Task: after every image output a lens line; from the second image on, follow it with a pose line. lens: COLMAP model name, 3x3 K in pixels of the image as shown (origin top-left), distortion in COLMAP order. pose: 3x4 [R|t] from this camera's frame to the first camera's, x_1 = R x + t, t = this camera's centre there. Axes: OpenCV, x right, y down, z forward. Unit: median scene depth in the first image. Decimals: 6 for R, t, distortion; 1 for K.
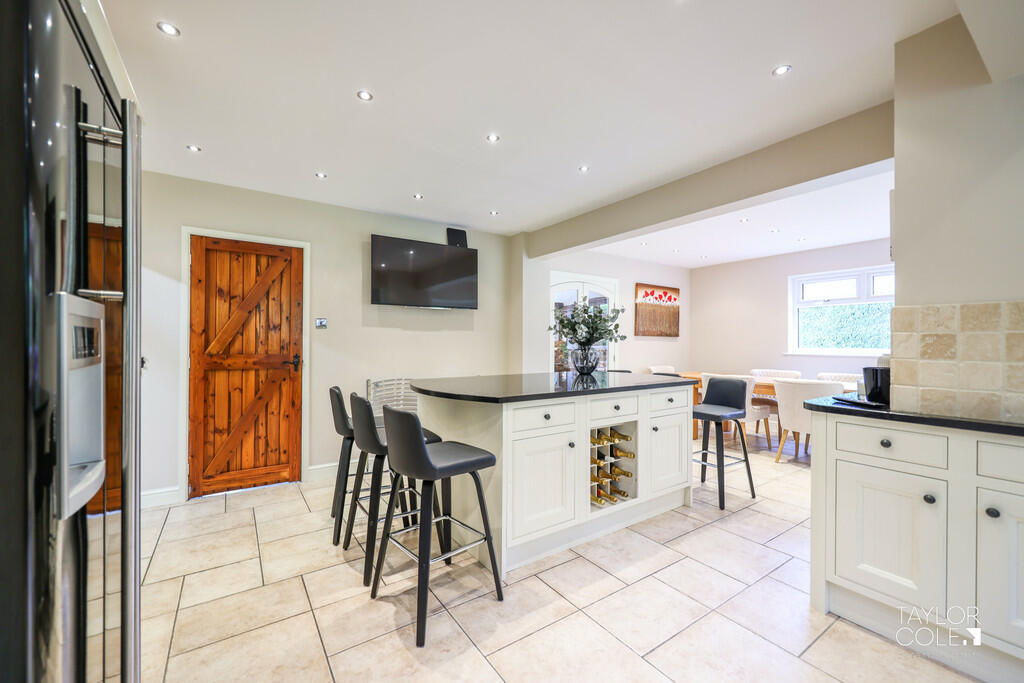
lens RADIAL K [[416.7, 0, 509.8], [0, 416.7, 341.5], [0, 0, 1]] dist [-0.004364, 0.000474]
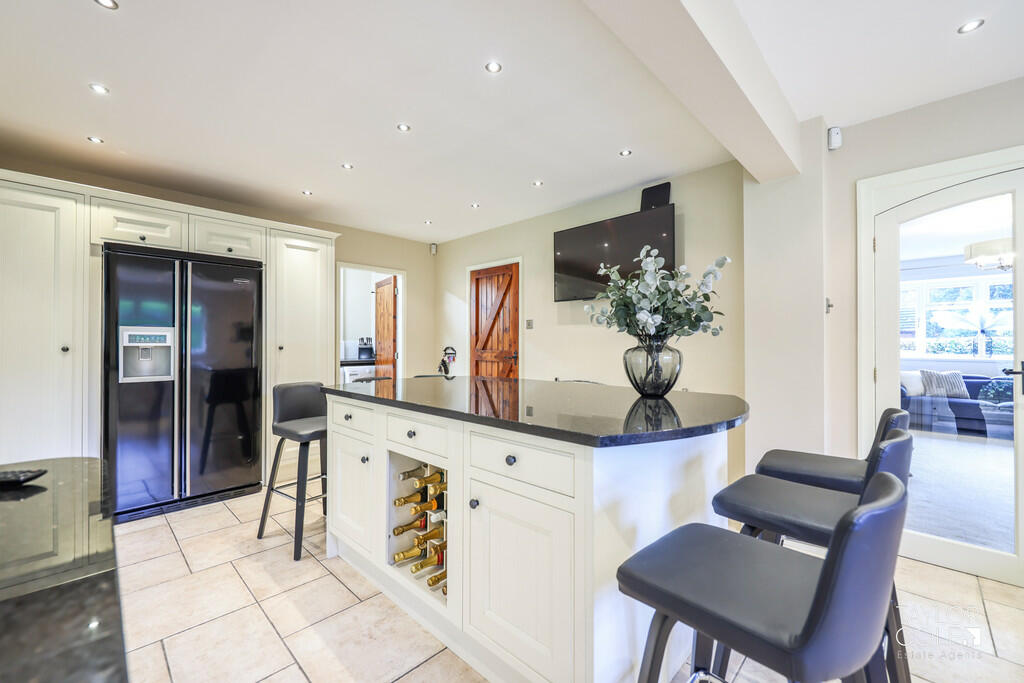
lens RADIAL K [[416.7, 0, 509.8], [0, 416.7, 341.5], [0, 0, 1]] dist [-0.004364, 0.000474]
pose [[0.185685, -0.011389, -0.982543, 0.709893], [0.005646, 0.999929, -0.010524, 0.016775], [0.982593, -0.003594, 0.185736, 0.789153]]
